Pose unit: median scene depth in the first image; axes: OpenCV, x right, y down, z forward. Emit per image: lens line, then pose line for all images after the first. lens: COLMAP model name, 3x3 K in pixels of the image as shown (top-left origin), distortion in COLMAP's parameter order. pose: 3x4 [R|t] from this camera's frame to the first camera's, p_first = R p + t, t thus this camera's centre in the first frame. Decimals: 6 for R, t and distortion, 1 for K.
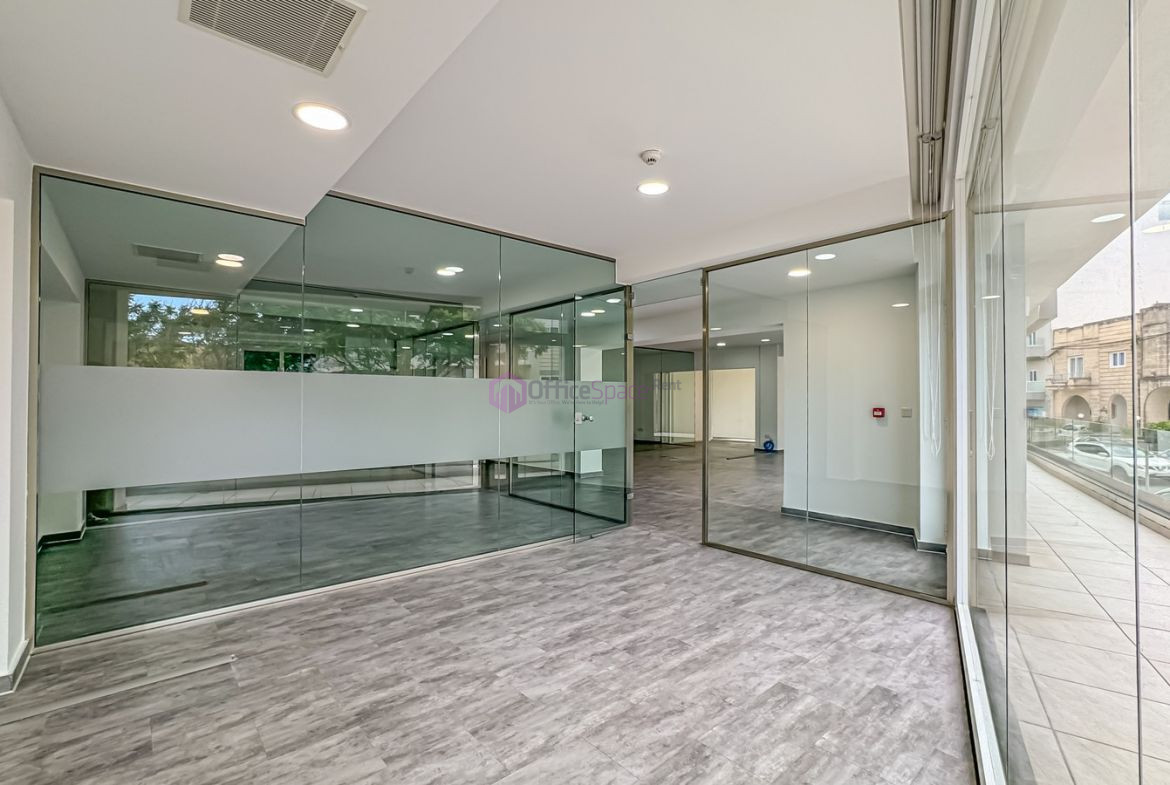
lens RADIAL K [[513.2, 0, 594.3], [0, 513.2, 400.8], [0, 0, 1]] dist [-0.036520, 0.015928]
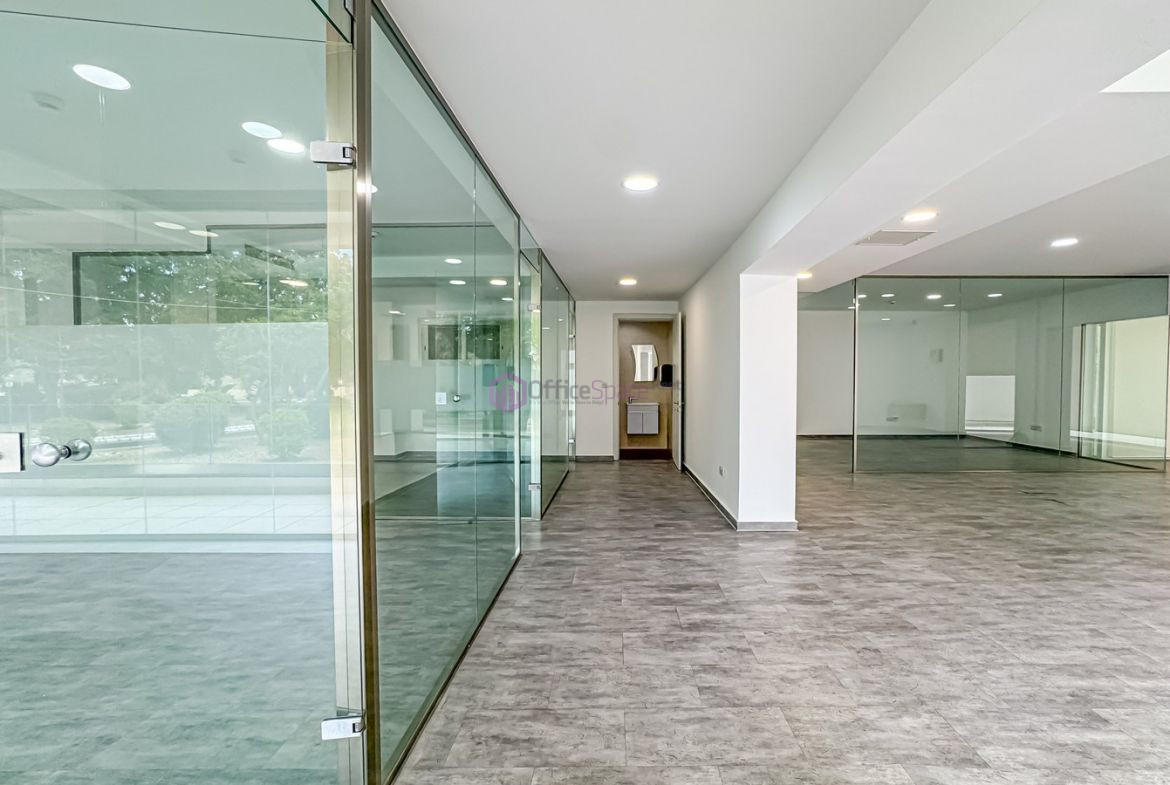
lens RADIAL K [[513.2, 0, 607.6], [0, 513.2, 390.0], [0, 0, 1]] dist [-0.036520, 0.015928]
pose [[0.735245, 0.014469, -0.677647, 0.557099], [0.011189, 0.999377, 0.033479, -0.005310], [0.677709, -0.032198, 0.734625, 1.411891]]
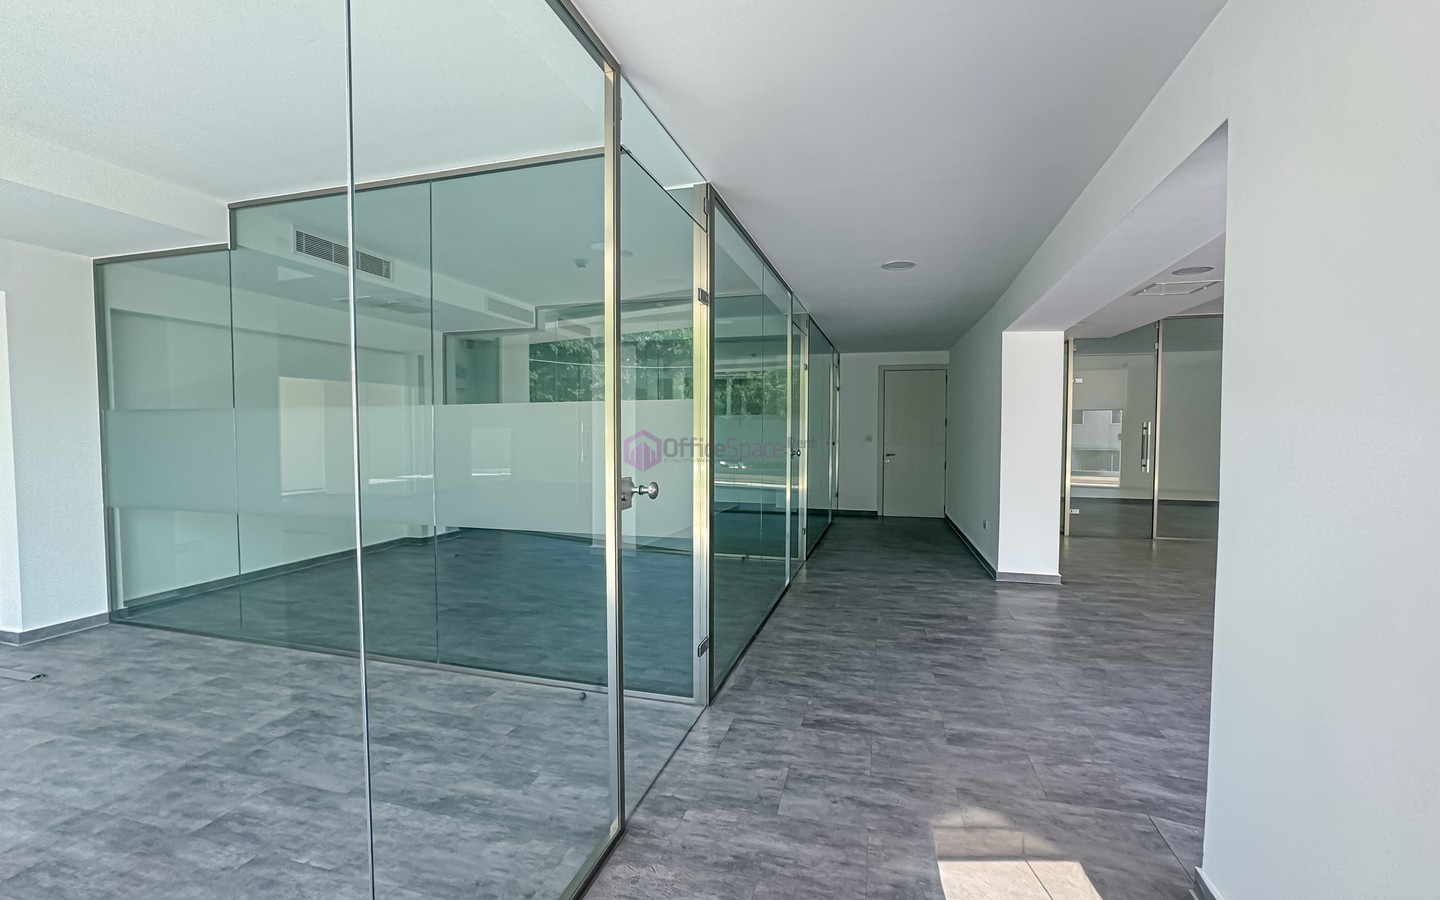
lens RADIAL K [[595.1, 0, 731.7], [0, 595.1, 437.6], [0, 0, 1]] dist [-0.018441, 0.004037]
pose [[0.551681, 0.009030, -0.834006, 0.836085], [0.009553, 0.999807, 0.017144, -0.009804], [0.834001, -0.017425, 0.551488, 1.143978]]
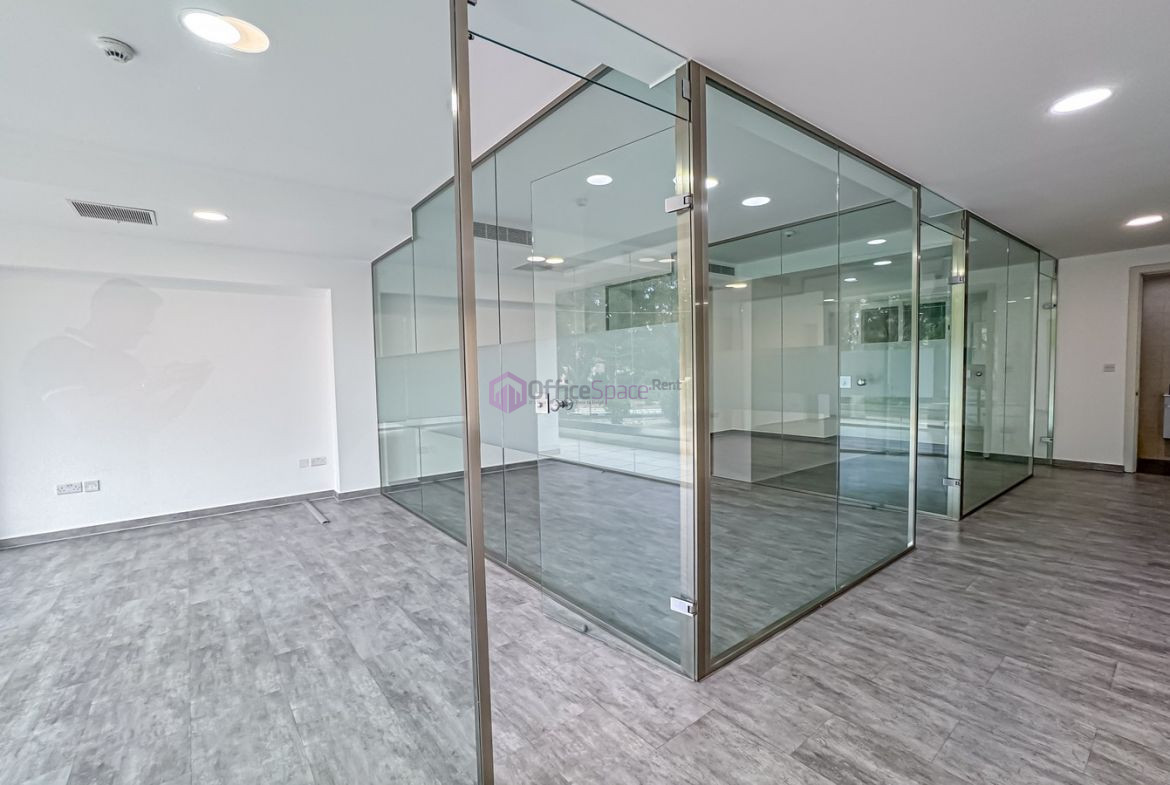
lens RADIAL K [[513.2, 0, 595.2], [0, 513.2, 386.1], [0, 0, 1]] dist [-0.036520, 0.015928]
pose [[-0.057575, 0.030939, -0.997862, 0.725522], [0.033271, 0.999024, 0.029055, 0.005768], [0.997787, -0.031527, -0.058548, 1.507513]]
